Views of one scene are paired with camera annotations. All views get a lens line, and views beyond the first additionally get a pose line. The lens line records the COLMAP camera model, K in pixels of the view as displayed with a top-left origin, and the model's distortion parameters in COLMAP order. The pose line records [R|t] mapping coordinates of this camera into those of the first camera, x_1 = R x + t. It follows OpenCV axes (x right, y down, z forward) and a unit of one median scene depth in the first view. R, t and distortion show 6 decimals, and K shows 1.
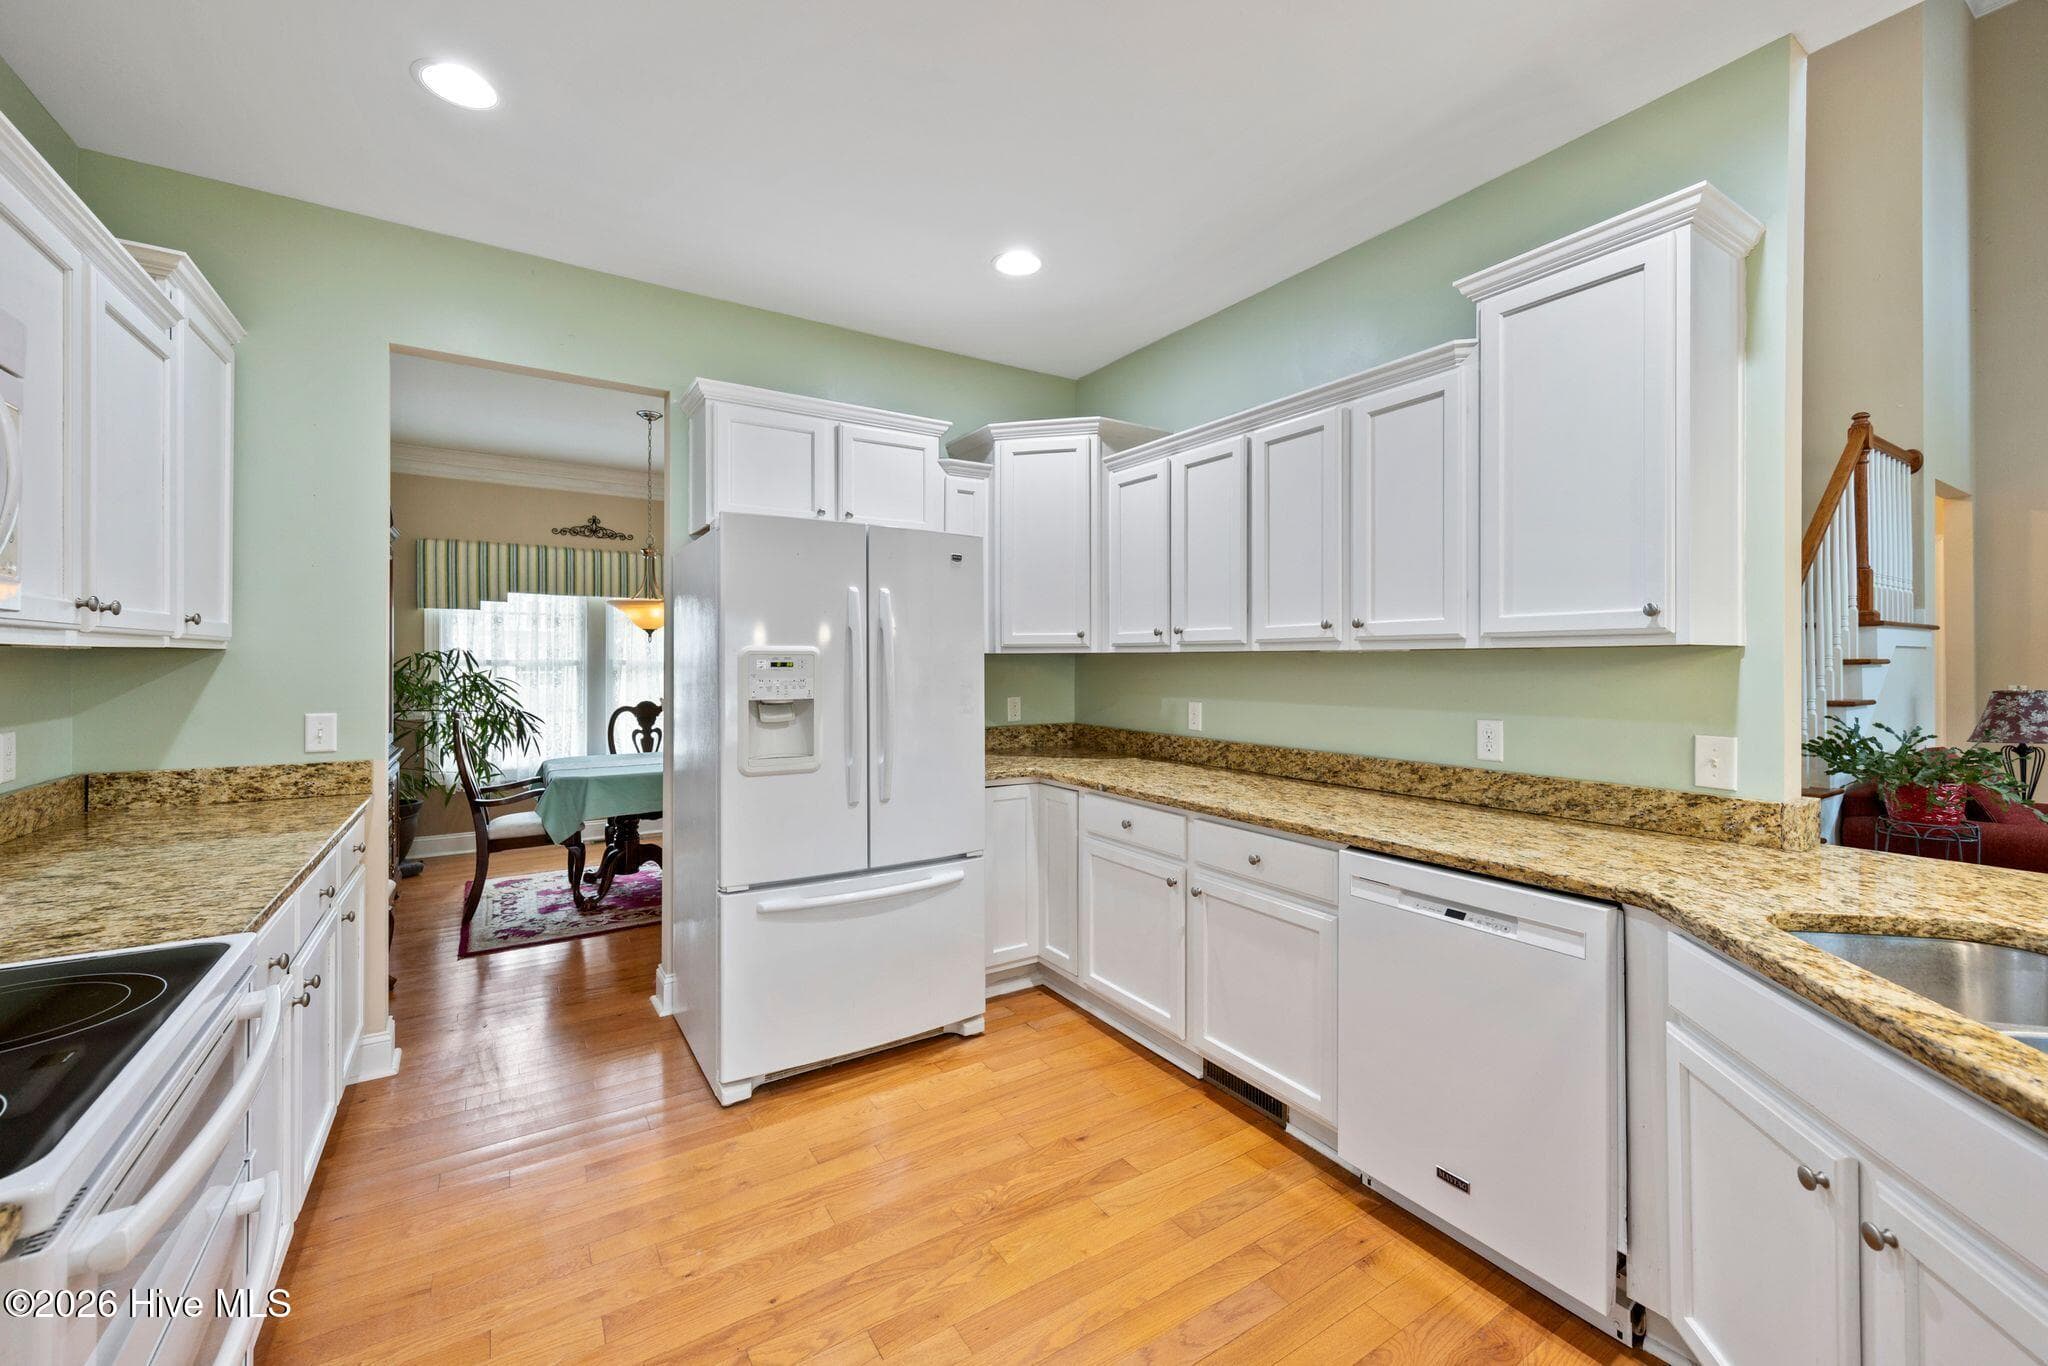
lens RADIAL K [[820.8, 0, 1028.5], [0, 820.8, 662.4], [0, 0, 1]] dist [0.008725, -0.000103]
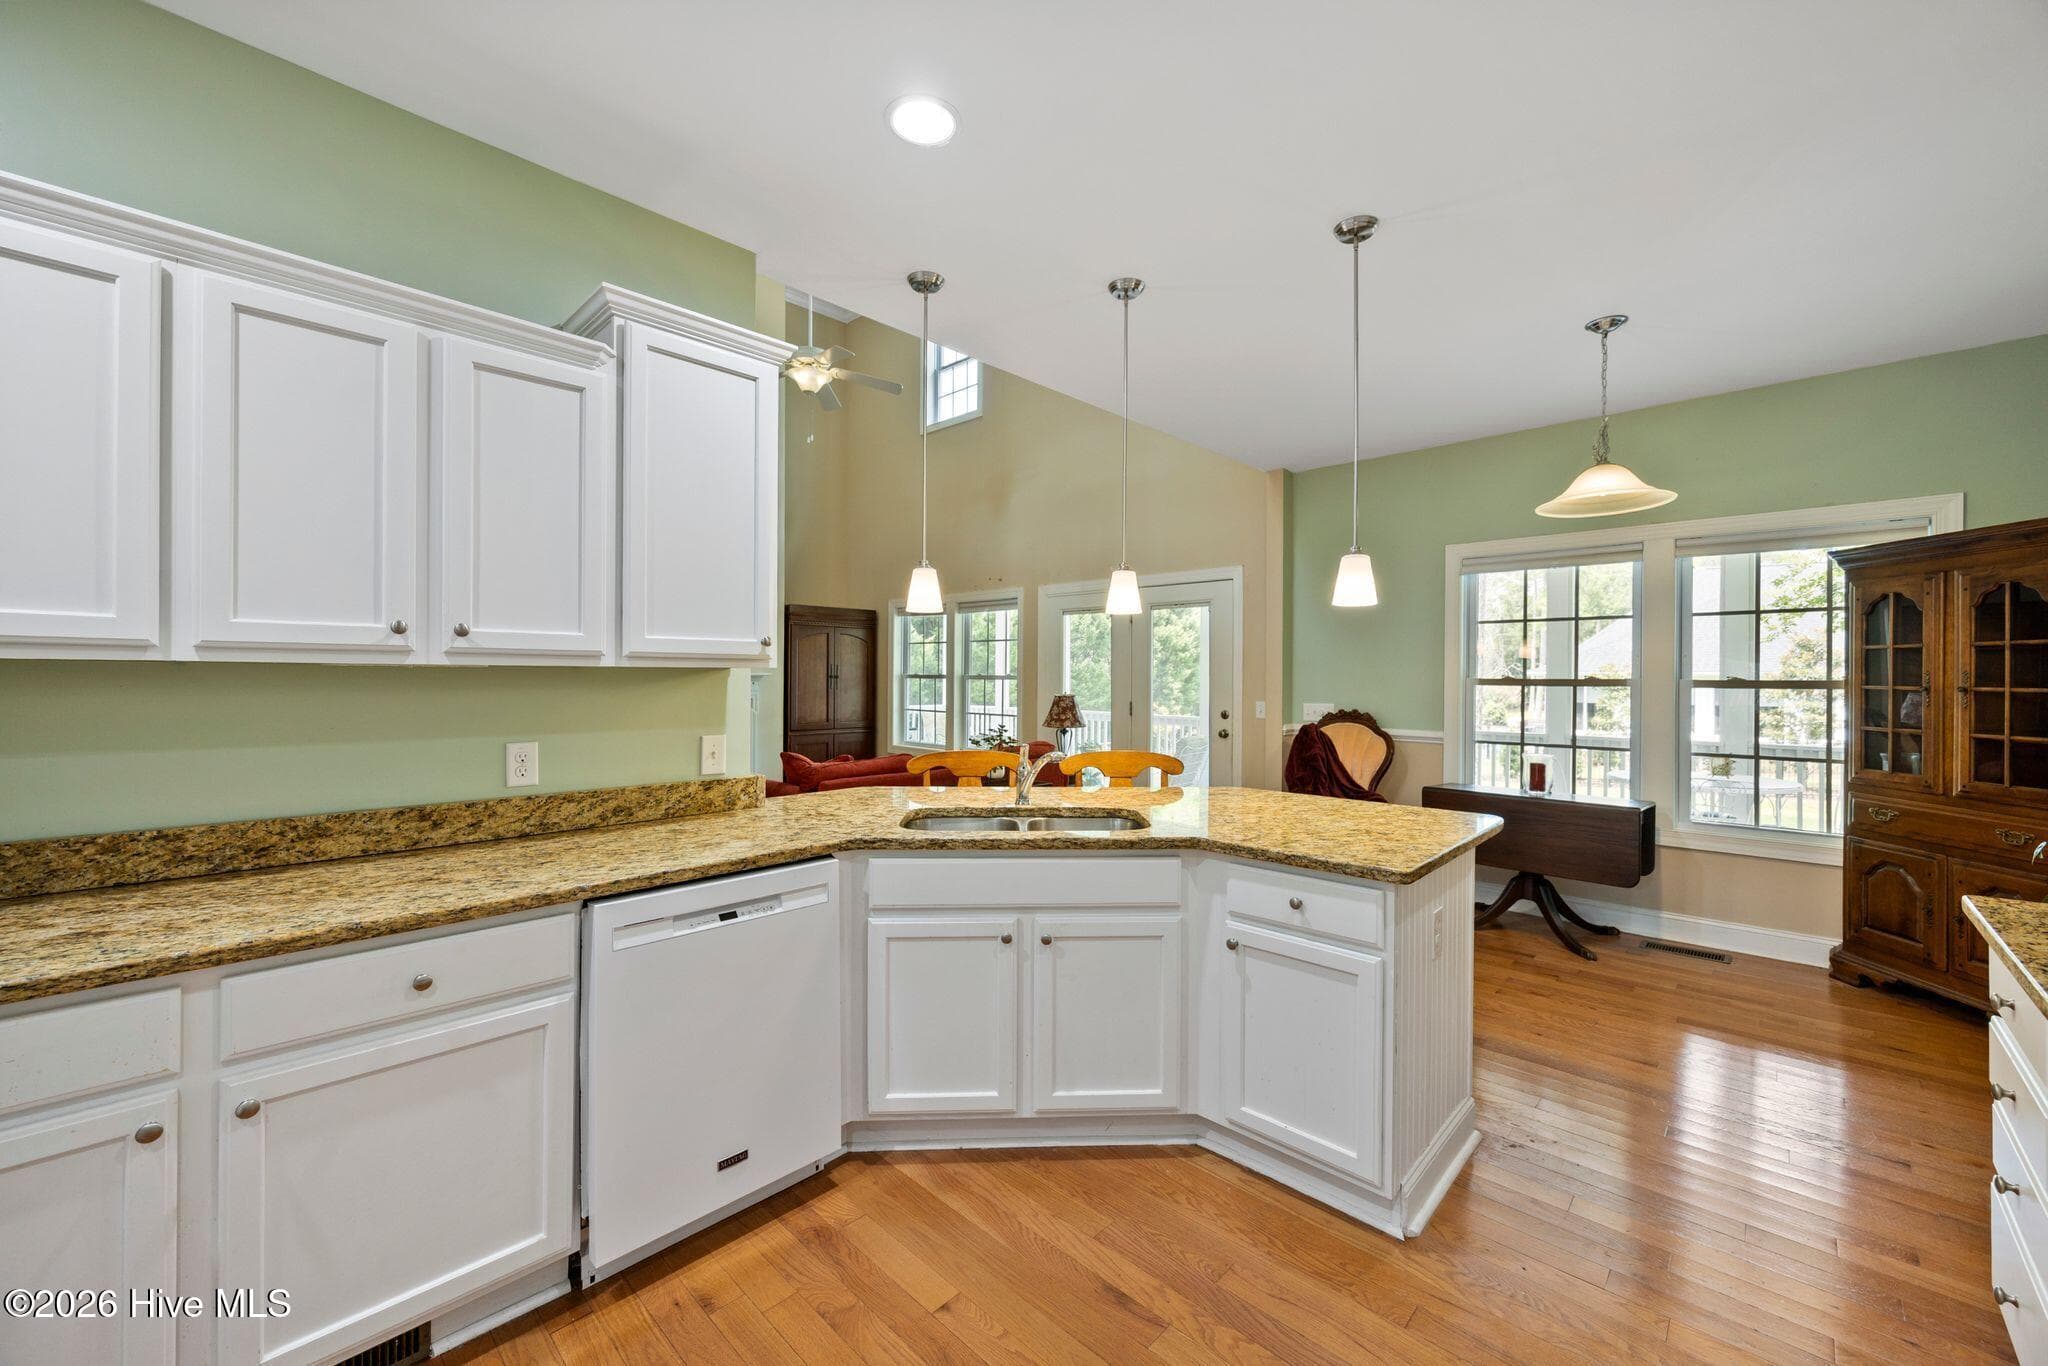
lens RADIAL K [[787.5, 0, 1033.3], [0, 787.5, 682.1], [0, 0, 1]] dist [-0.006493, 0.000177]
pose [[-0.234588, -0.006076, 0.972076, -0.439410], [-0.003158, 0.999980, 0.005488, -0.004611], [-0.972090, -0.001783, -0.234602, 0.659221]]
